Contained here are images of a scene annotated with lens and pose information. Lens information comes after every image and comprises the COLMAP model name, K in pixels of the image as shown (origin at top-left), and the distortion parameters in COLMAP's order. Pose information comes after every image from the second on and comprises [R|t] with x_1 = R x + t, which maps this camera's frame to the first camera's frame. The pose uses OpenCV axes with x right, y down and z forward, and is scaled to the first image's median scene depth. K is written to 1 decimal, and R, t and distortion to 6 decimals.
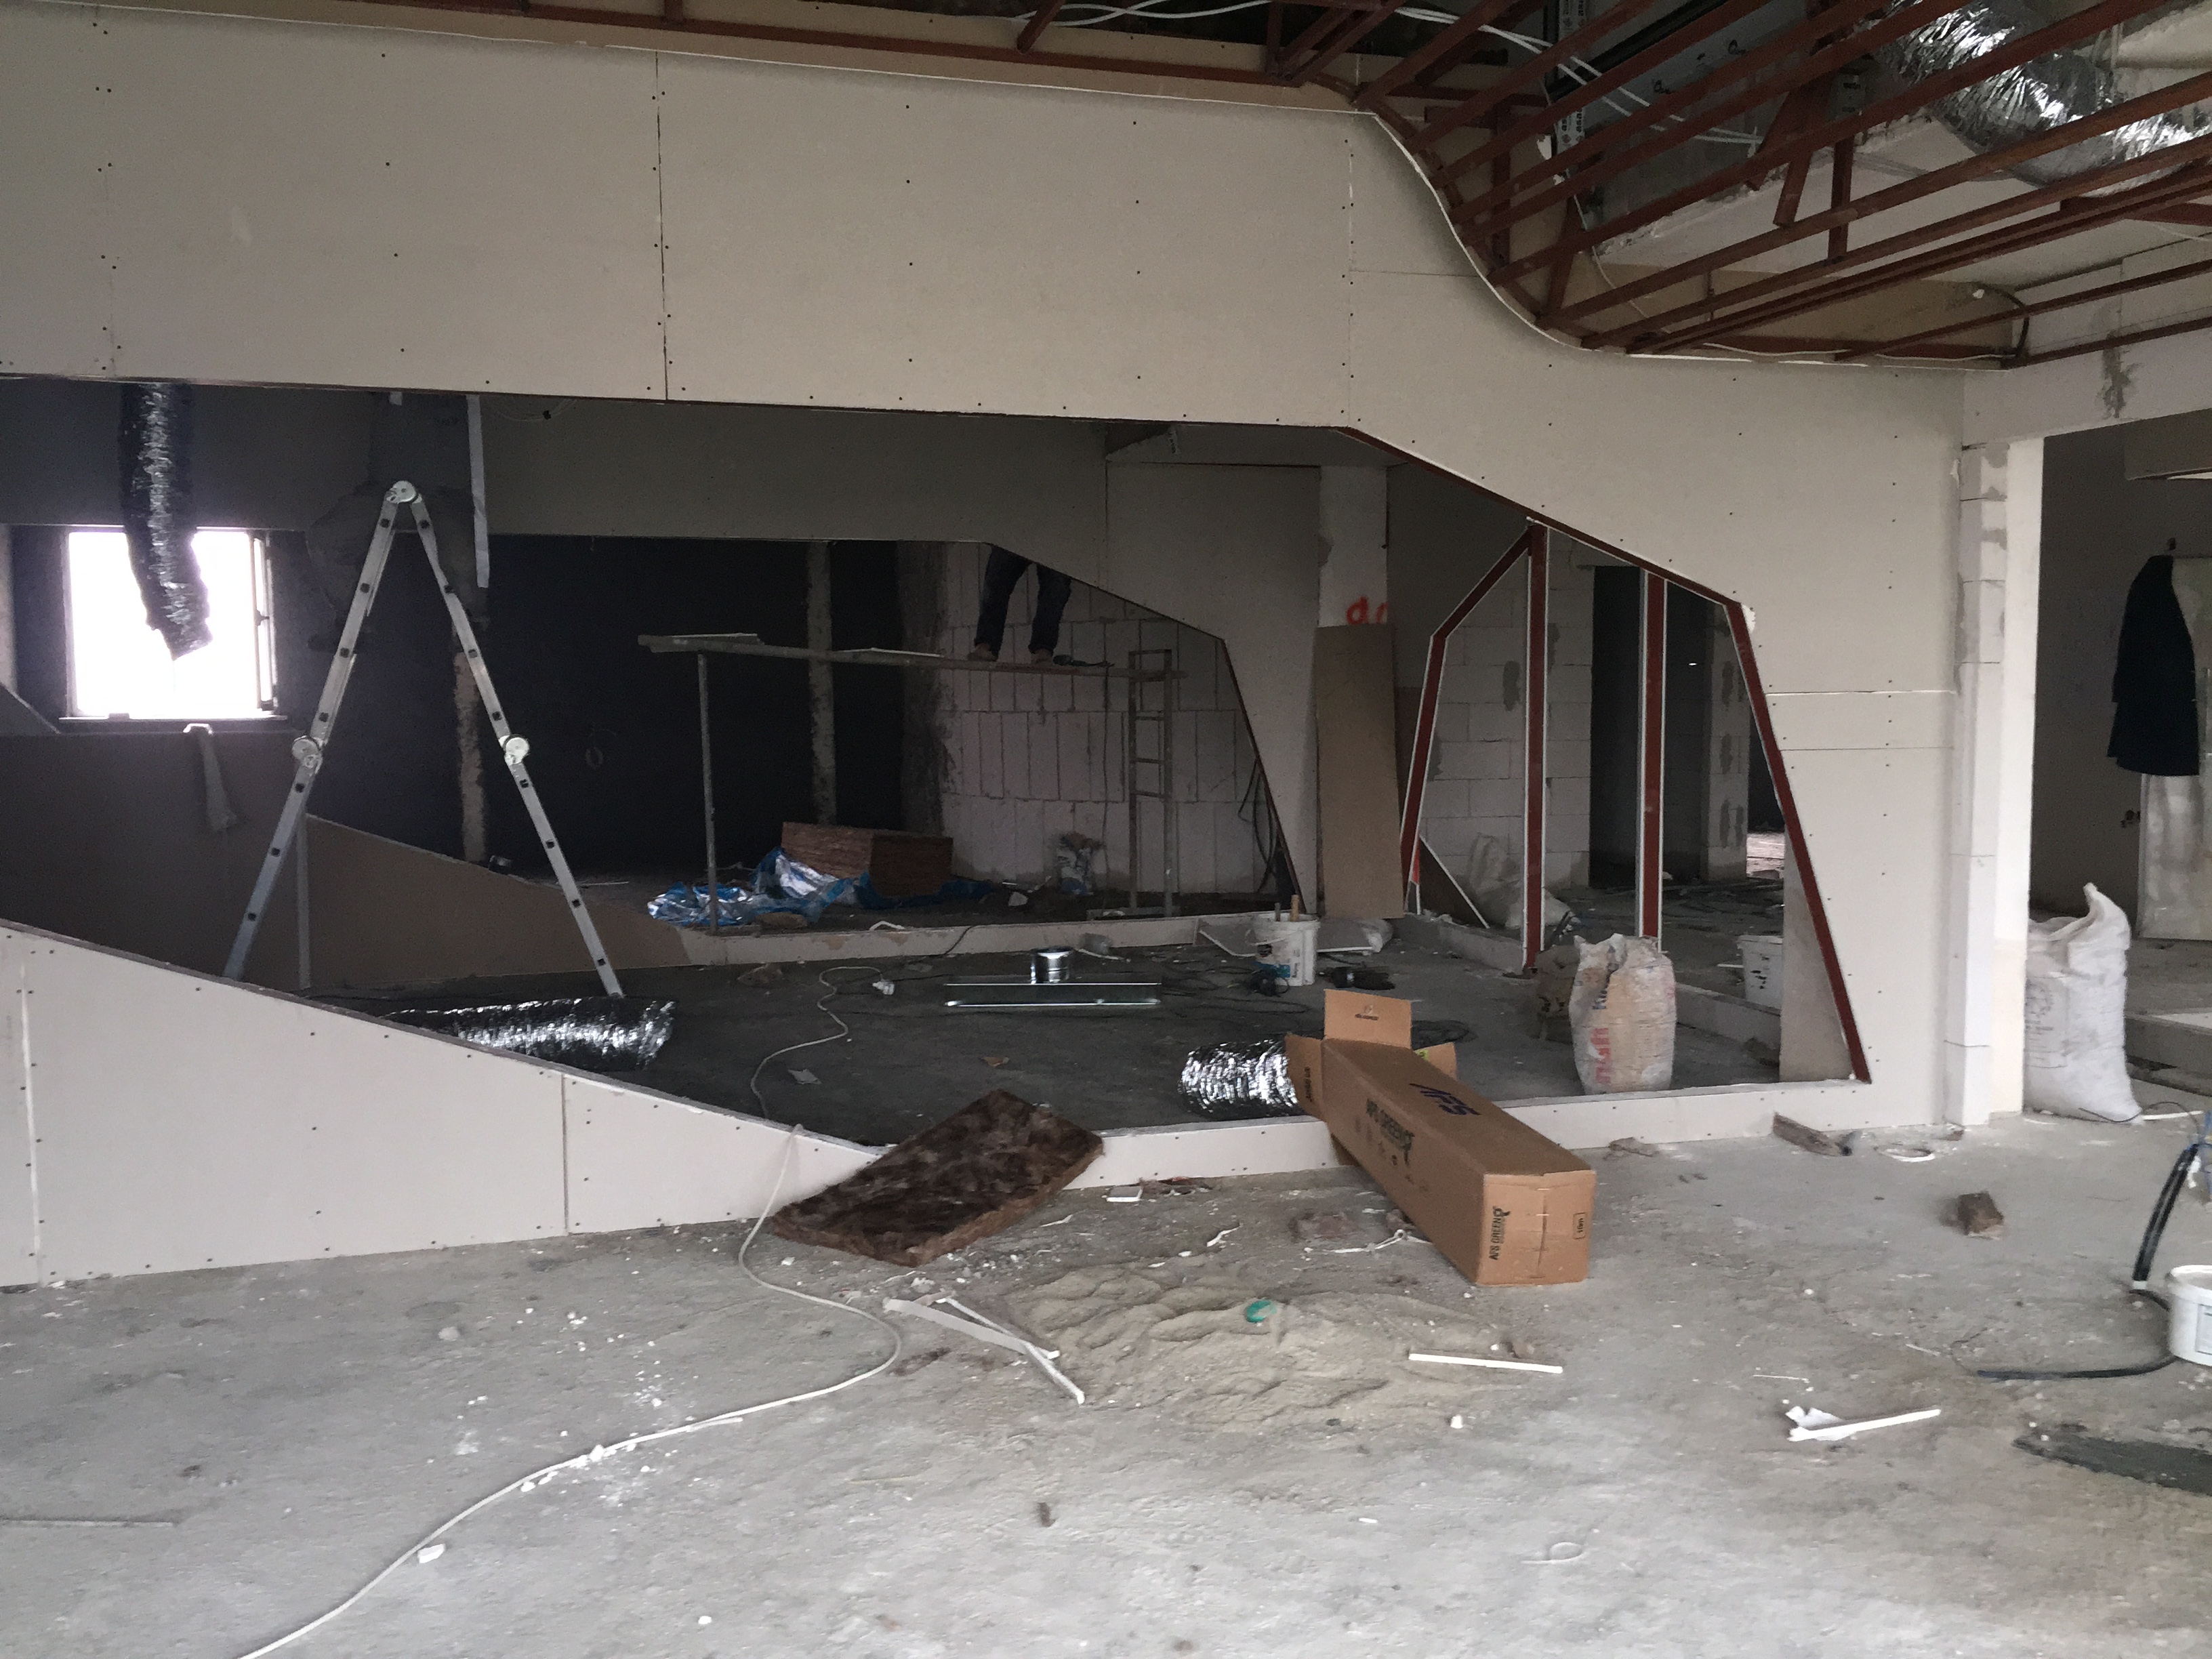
lens RADIAL K [[1895.2, 0, 1116.3], [0, 1895.2, 838.4], [0, 0, 1]] dist [0.084462, -0.111545]
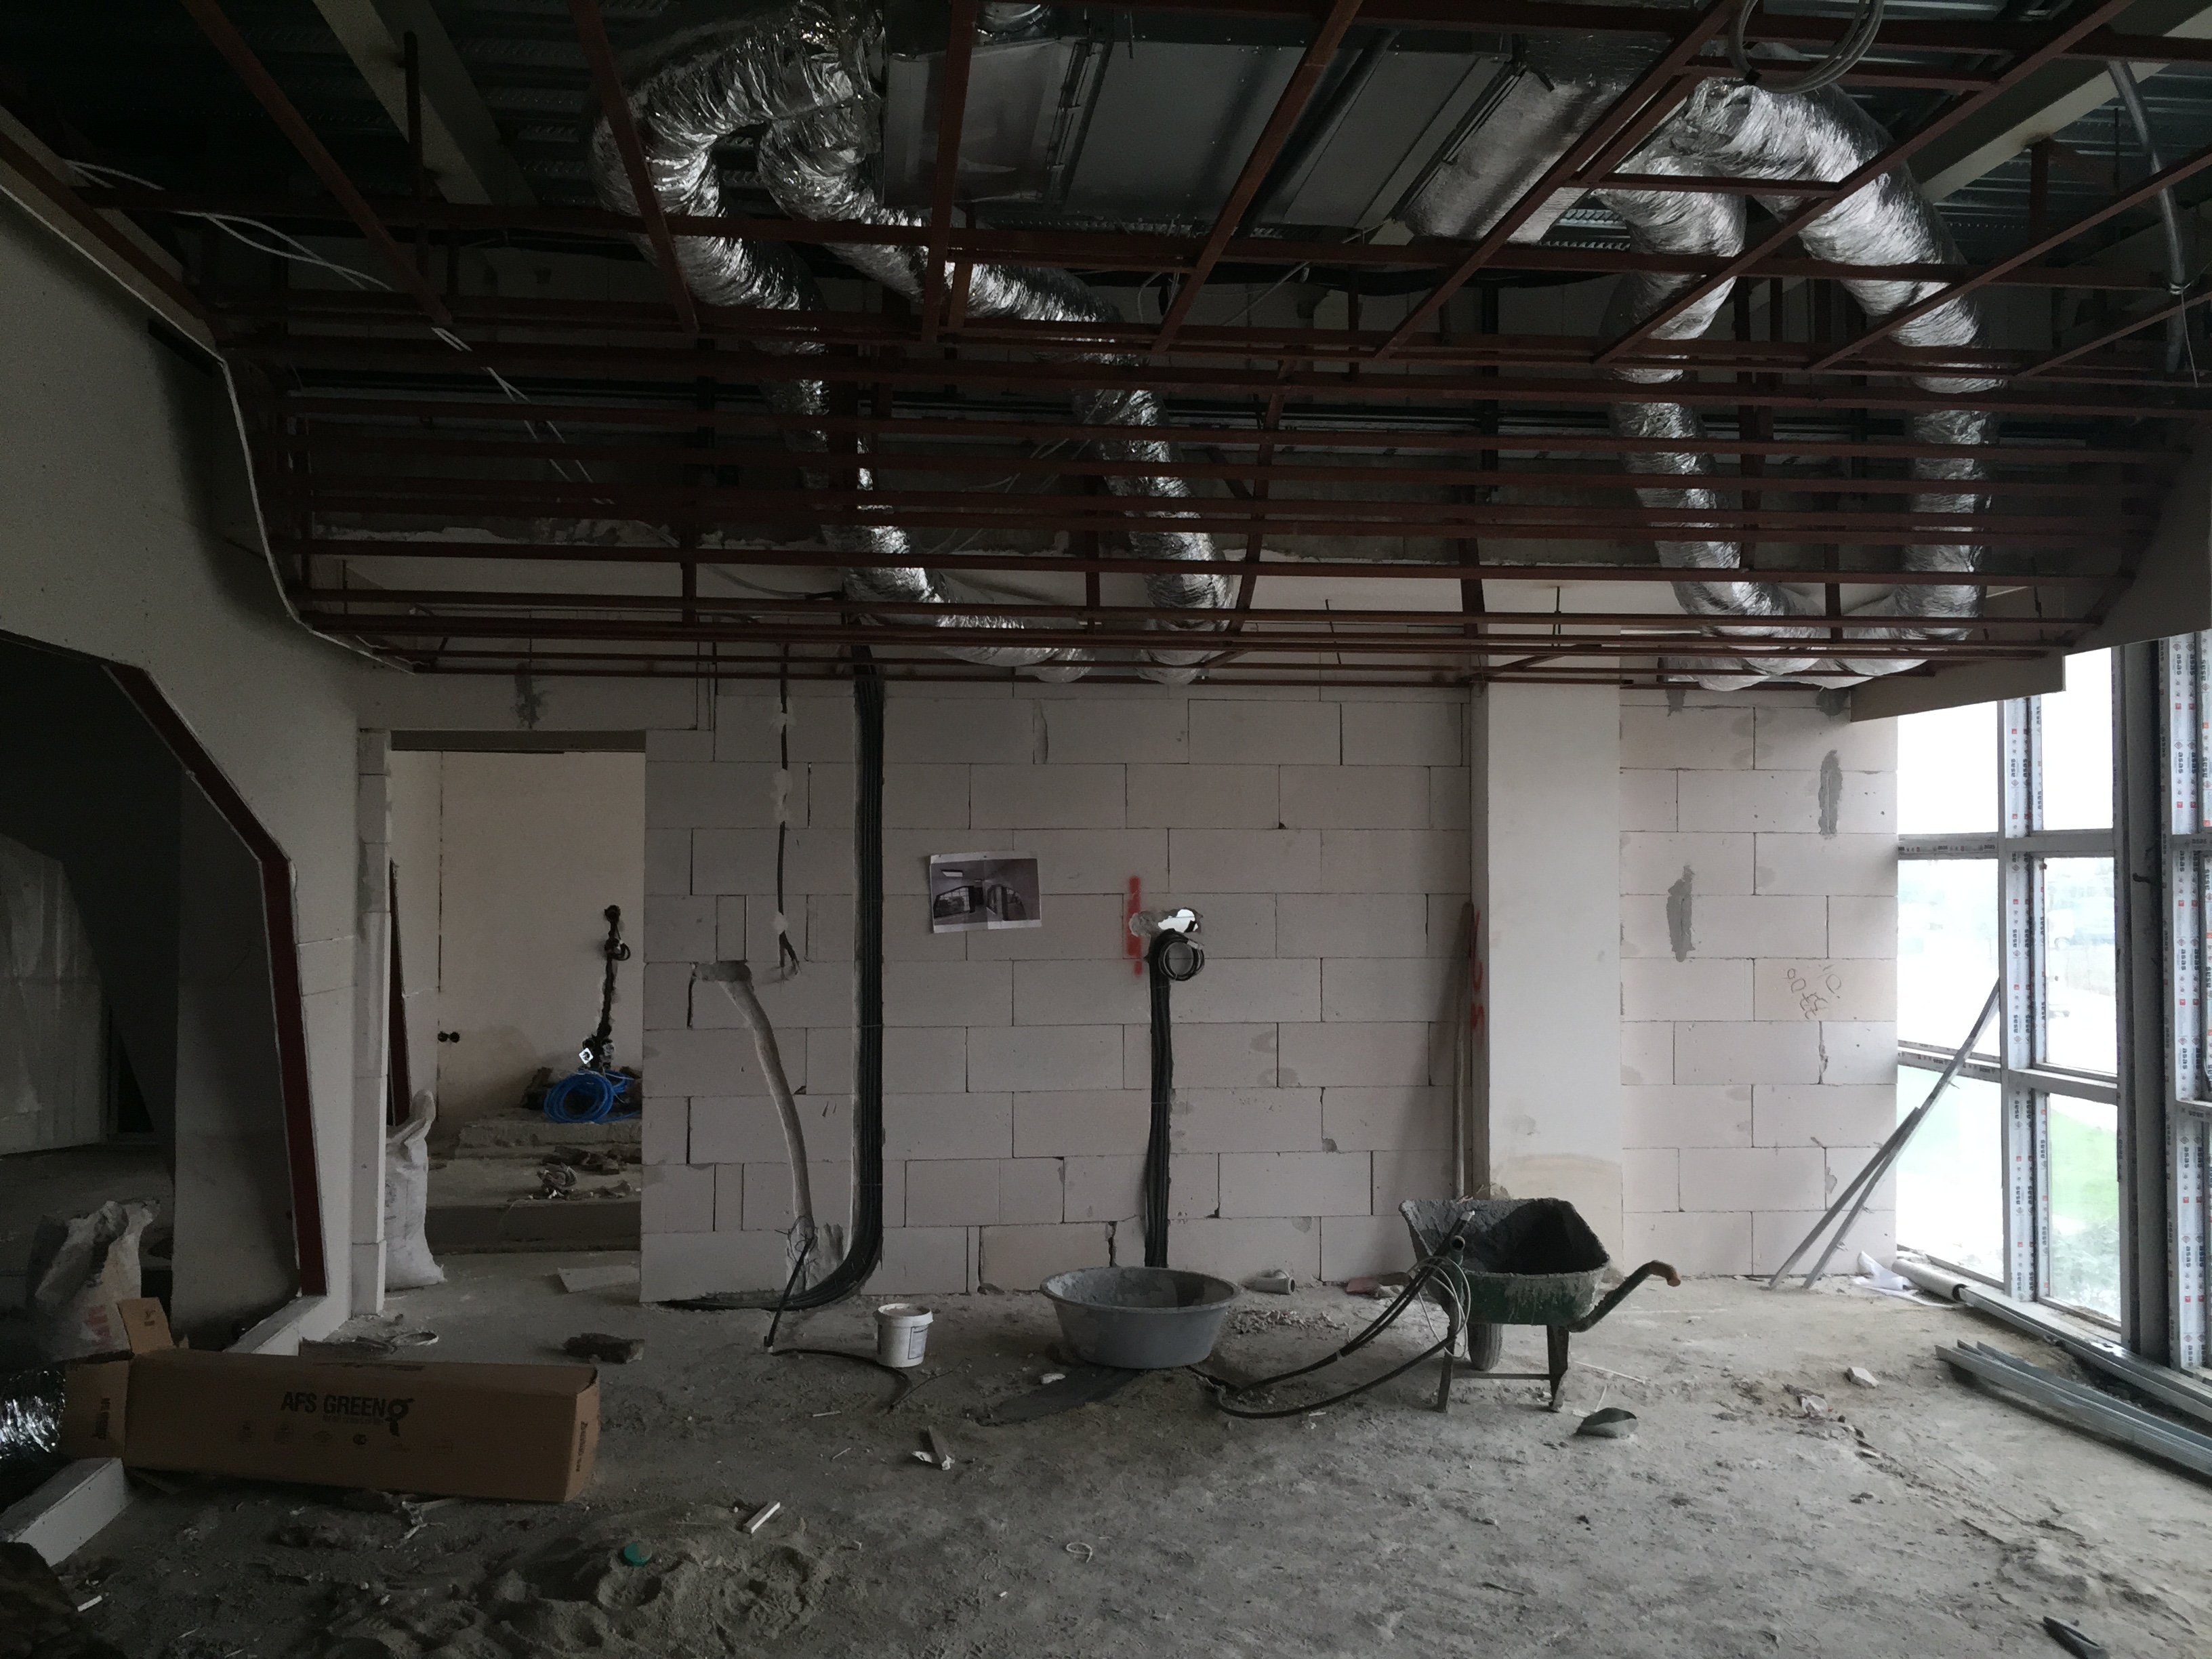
lens RADIAL K [[1895.2, 0, 1116.3], [0, 1895.2, 838.4], [0, 0, 1]] dist [0.084462, -0.111545]
pose [[0.161409, 0.019978, 0.986685, -0.947601], [0.078348, 0.996380, -0.032991, -0.092279], [-0.983773, 0.082630, 0.159260, 0.541397]]
